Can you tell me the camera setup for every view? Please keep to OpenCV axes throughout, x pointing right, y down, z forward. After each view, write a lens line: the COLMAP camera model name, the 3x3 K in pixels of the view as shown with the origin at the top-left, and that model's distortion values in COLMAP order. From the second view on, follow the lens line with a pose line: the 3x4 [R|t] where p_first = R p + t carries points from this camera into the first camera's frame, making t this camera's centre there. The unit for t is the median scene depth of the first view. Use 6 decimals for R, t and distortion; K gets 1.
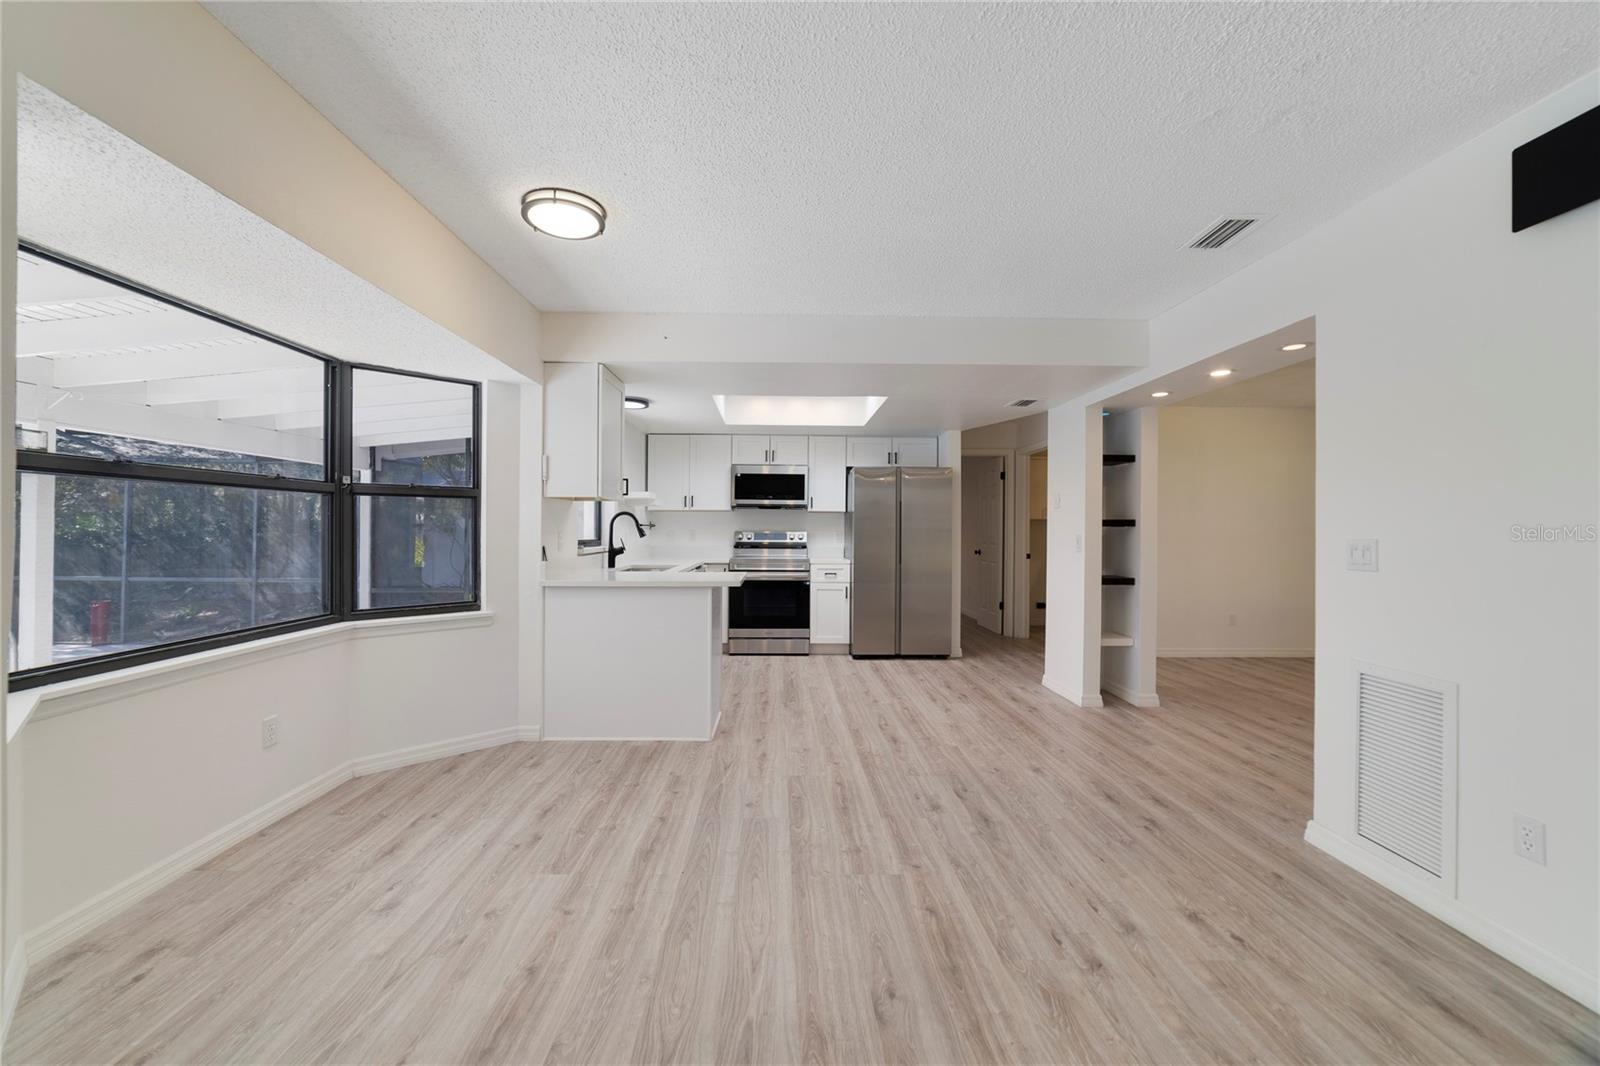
lens RADIAL K [[624.3, 0, 789.7], [0, 624.3, 525.0], [0, 0, 1]] dist [-0.036423, 0.013050]
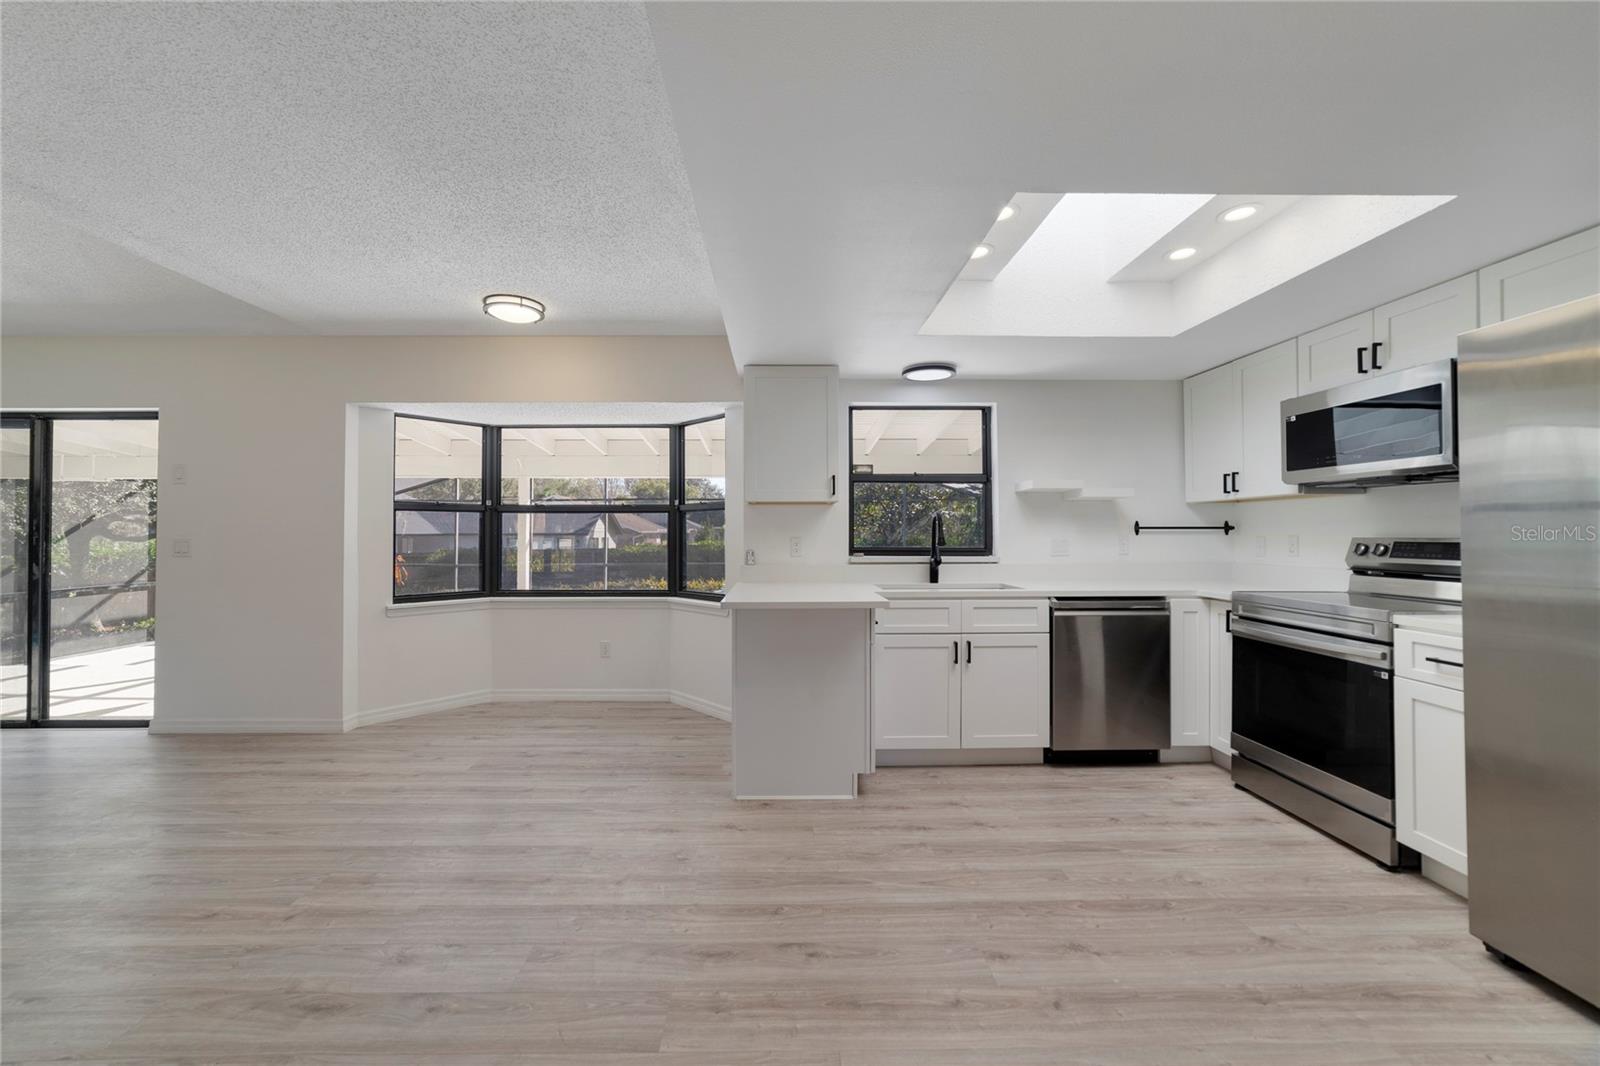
lens RADIAL K [[624.3, 0, 789.7], [0, 624.3, 525.0], [0, 0, 1]] dist [-0.036423, 0.013050]
pose [[0.003357, -0.016037, -0.999866, 1.083644], [0.009031, 0.999831, -0.016006, 0.011824], [0.999954, -0.008977, 0.003501, 1.711506]]
